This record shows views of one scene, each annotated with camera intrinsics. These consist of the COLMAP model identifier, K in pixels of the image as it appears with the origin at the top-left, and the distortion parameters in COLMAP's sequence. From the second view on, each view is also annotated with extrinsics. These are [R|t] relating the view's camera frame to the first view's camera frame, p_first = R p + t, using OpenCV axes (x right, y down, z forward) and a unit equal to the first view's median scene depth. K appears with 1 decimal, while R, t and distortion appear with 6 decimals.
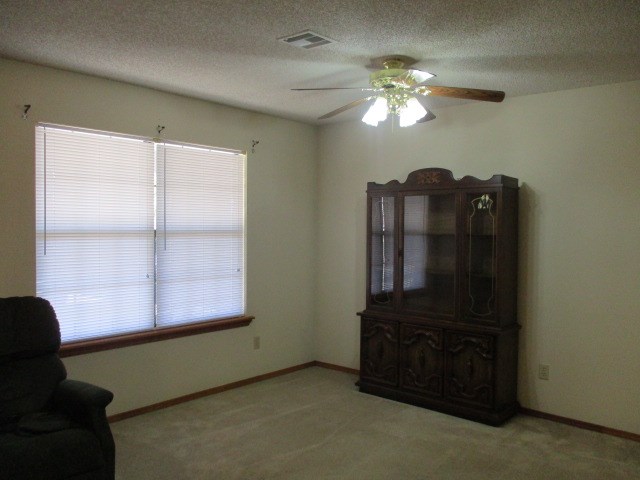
lens RADIAL K [[534.9, 0, 319.2], [0, 534.9, 241.0], [0, 0, 1]] dist [-0.041254, 0.038839]
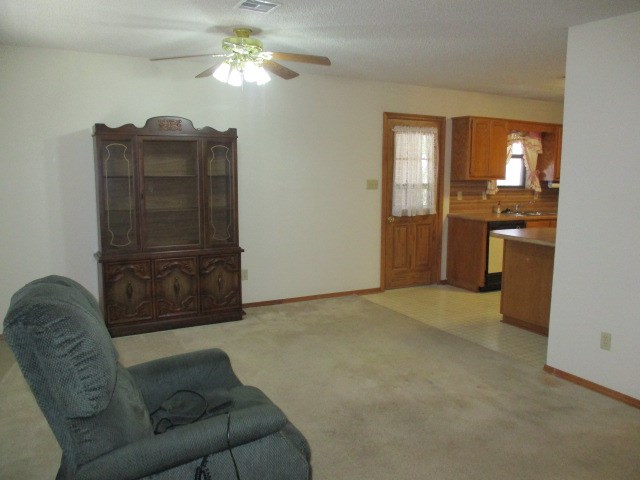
lens RADIAL K [[534.9, 0, 324.0], [0, 534.9, 239.0], [0, 0, 1]] dist [-0.041254, 0.038839]
pose [[0.343710, -0.129090, 0.930161, -0.777827], [0.029667, 0.991505, 0.126640, -0.014980], [-0.938607, -0.015932, 0.344620, 0.327945]]
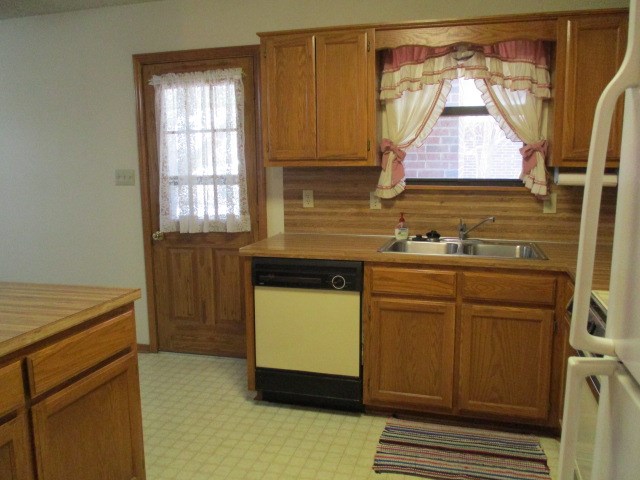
lens RADIAL K [[534.9, 0, 320.0], [0, 534.9, 235.7], [0, 0, 1]] dist [-0.041254, 0.038839]
pose [[0.909598, -0.081725, 0.407372, 0.644684], [0.040098, 0.993155, 0.109709, 0.041973], [-0.413550, -0.083456, 0.906649, -0.279792]]
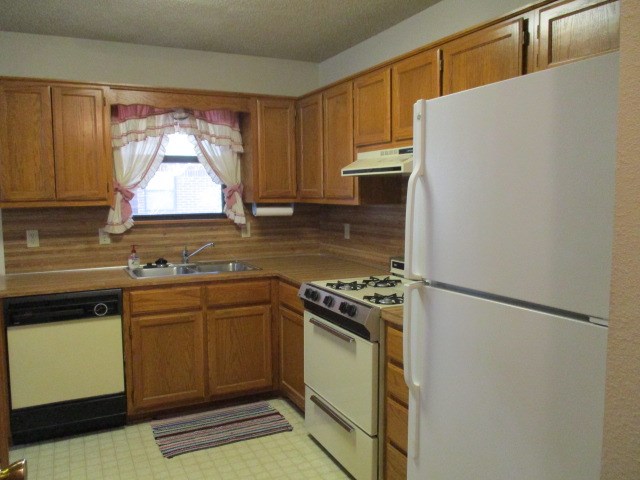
lens RADIAL K [[534.9, 0, 325.2], [0, 534.9, 237.8], [0, 0, 1]] dist [-0.041254, 0.038839]
pose [[0.402549, -0.100761, 0.909836, 0.386990], [0.057108, 0.994752, 0.084898, 0.029300], [-0.913615, 0.017784, 0.406191, -0.276415]]
